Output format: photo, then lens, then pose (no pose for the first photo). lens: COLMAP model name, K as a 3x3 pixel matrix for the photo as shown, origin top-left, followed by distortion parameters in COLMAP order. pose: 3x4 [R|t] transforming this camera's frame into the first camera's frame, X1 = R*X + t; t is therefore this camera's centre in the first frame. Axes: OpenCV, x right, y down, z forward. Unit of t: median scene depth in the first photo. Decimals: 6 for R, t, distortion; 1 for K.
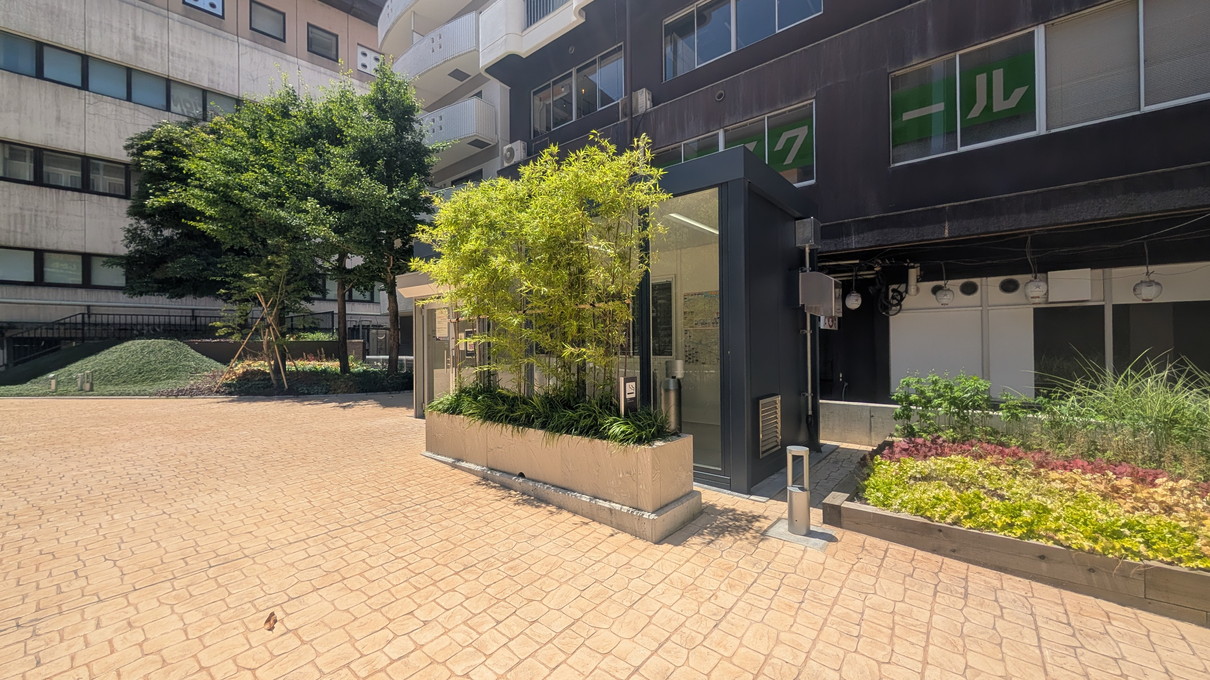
lens RADIAL K [[448.5, 0, 609.1], [0, 448.5, 335.6], [0, 0, 1]] dist [0.000246, -0.000073]
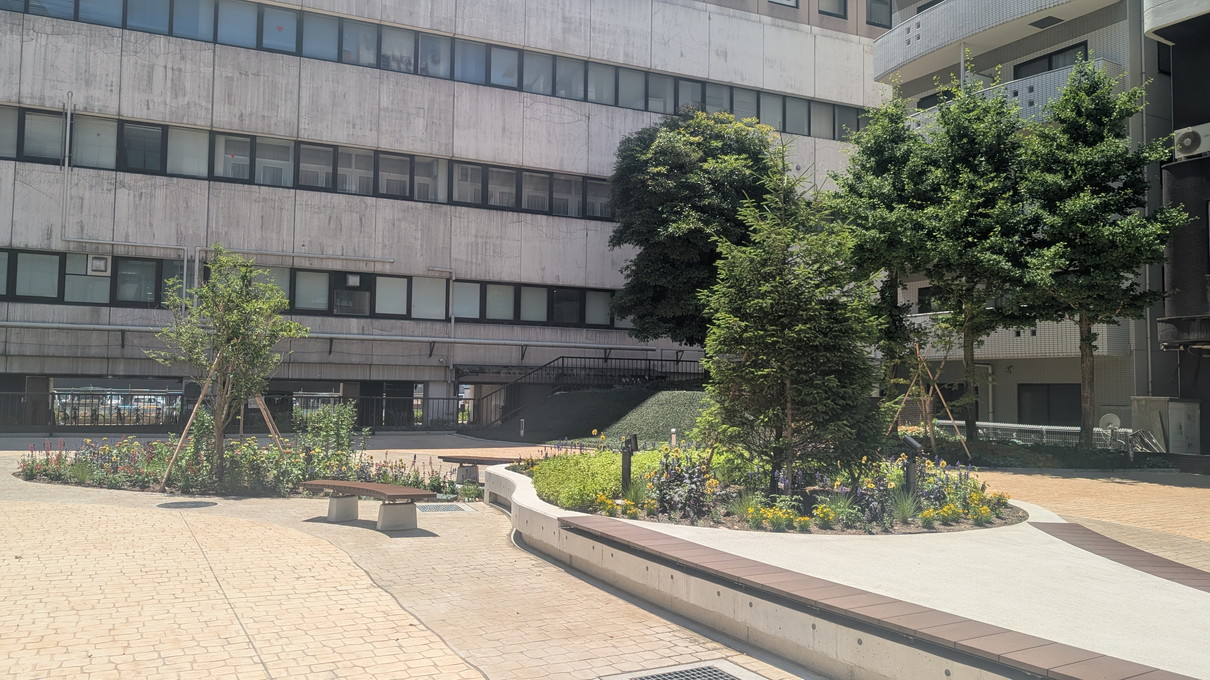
lens RADIAL K [[839.9, 0, 601.2], [0, 839.9, 346.9], [0, 0, 1]] dist [0.001383, -0.000683]
pose [[0.931742, -0.001496, -0.363118, -0.468532], [-0.010795, 0.999435, -0.031816, -0.016282], [0.362961, 0.033564, 0.931200, -0.419636]]
